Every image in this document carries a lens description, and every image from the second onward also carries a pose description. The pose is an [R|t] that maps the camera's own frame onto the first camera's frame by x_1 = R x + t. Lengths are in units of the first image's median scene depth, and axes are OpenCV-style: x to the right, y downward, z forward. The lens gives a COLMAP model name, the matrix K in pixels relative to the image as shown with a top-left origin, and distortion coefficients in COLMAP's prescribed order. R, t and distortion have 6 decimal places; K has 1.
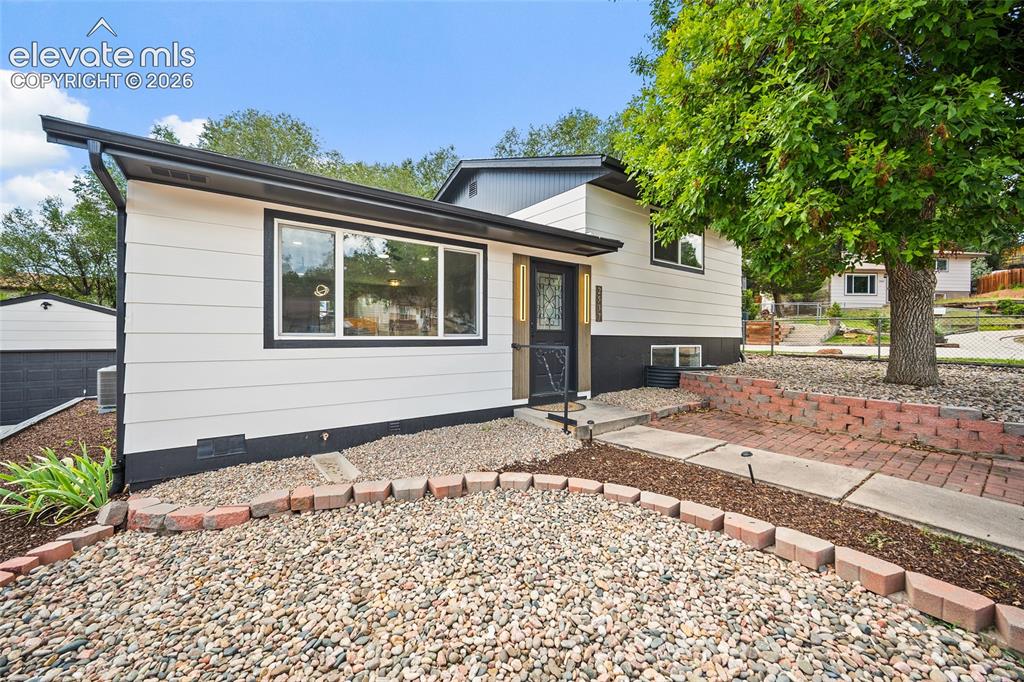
lens RADIAL K [[405.4, 0, 515.2], [0, 405.4, 339.2], [0, 0, 1]] dist [-0.002491, -0.000384]
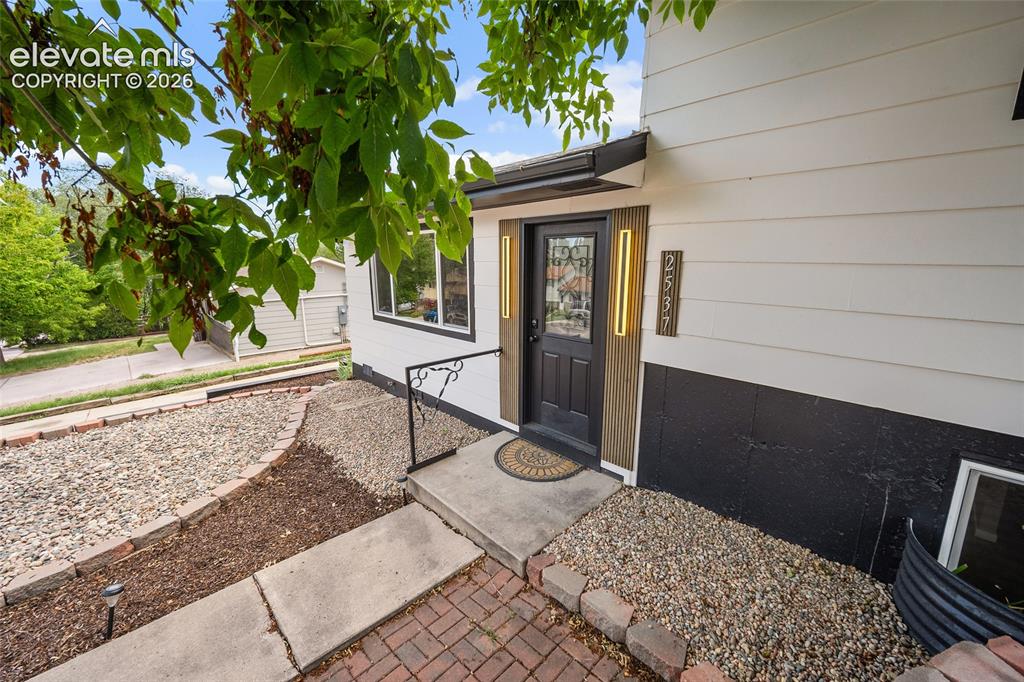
lens RADIAL K [[405.4, 0, 514.6], [0, 405.4, 340.8], [0, 0, 1]] dist [-0.002491, -0.000384]
pose [[0.124599, 0.193184, -0.973219, 0.716579], [-0.001653, 0.980902, 0.194497, -0.143919], [0.992206, -0.022626, 0.122539, 0.931979]]
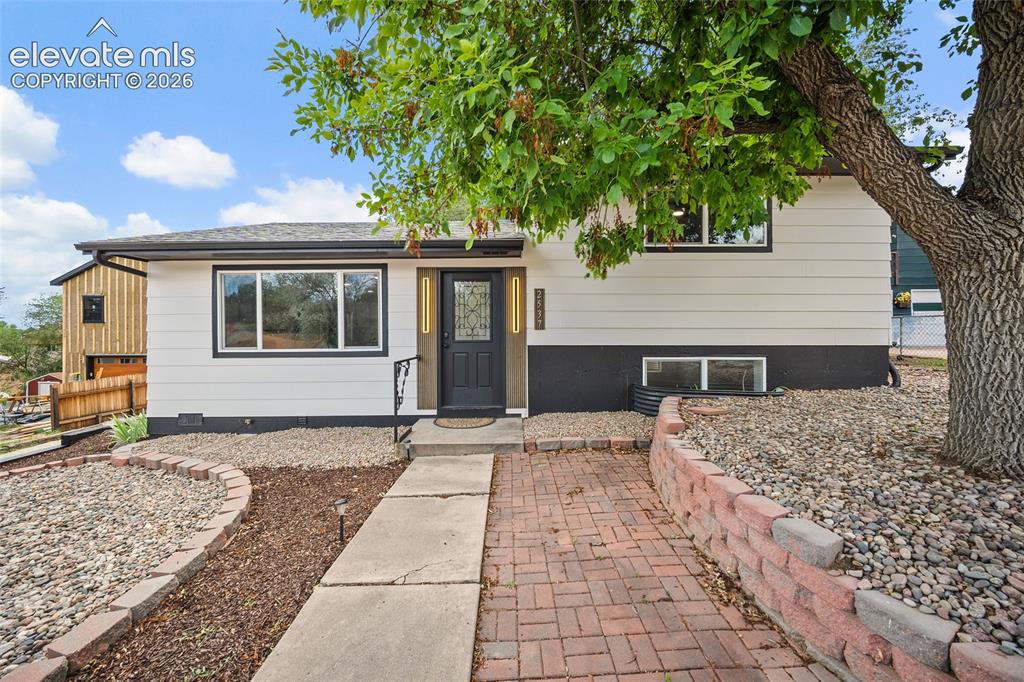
lens RADIAL K [[405.4, 0, 512.1], [0, 405.4, 336.6], [0, 0, 1]] dist [-0.002491, -0.000384]
pose [[0.799447, -0.003503, -0.600727, 0.806070], [0.005949, 0.999980, 0.002085, -0.036695], [0.600708, -0.005241, 0.799452, 0.318397]]
